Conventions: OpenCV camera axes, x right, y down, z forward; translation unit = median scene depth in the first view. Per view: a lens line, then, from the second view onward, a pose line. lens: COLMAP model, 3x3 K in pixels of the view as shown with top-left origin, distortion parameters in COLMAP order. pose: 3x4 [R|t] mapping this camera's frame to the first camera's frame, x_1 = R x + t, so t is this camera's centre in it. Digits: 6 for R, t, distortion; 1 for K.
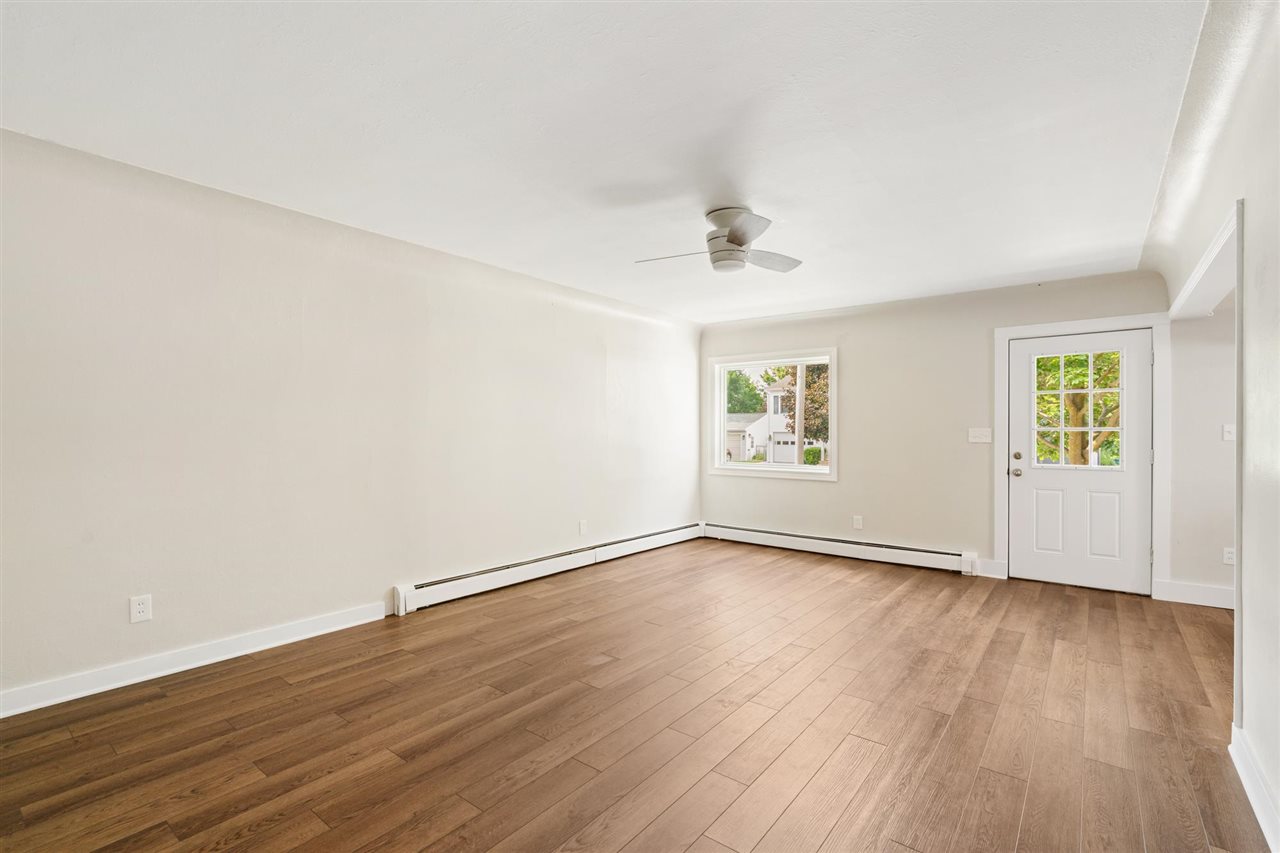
lens RADIAL K [[580.7, 0, 645.0], [0, 580.7, 428.8], [0, 0, 1]] dist [-0.000828, -0.000587]
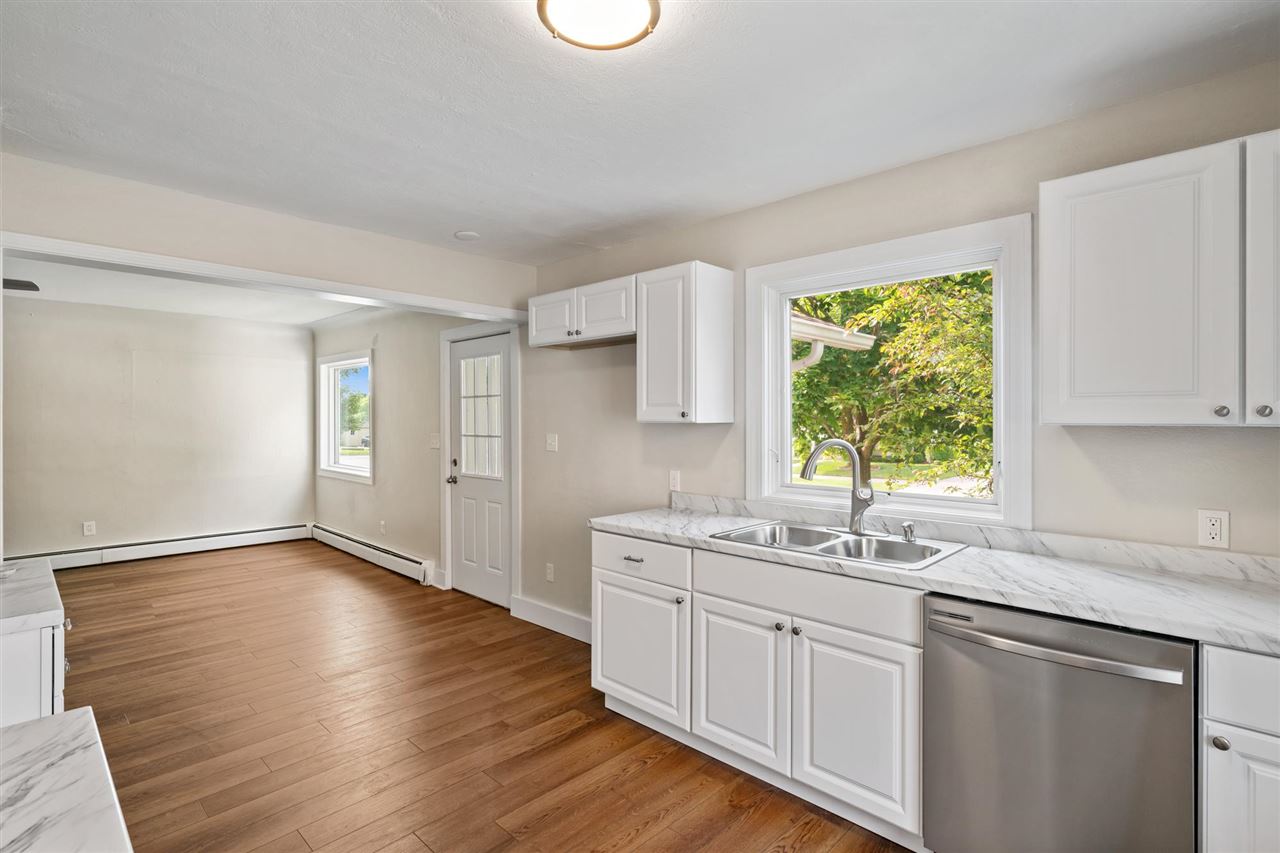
lens RADIAL K [[624.1, 0, 636.8], [0, 624.1, 418.3], [0, 0, 1]] dist [-0.000659, 0.000425]
pose [[0.994076, -0.004972, -0.108576, 1.234447], [0.005803, 0.999956, 0.007337, -0.037861], [0.108534, -0.007924, 0.994061, 0.001315]]
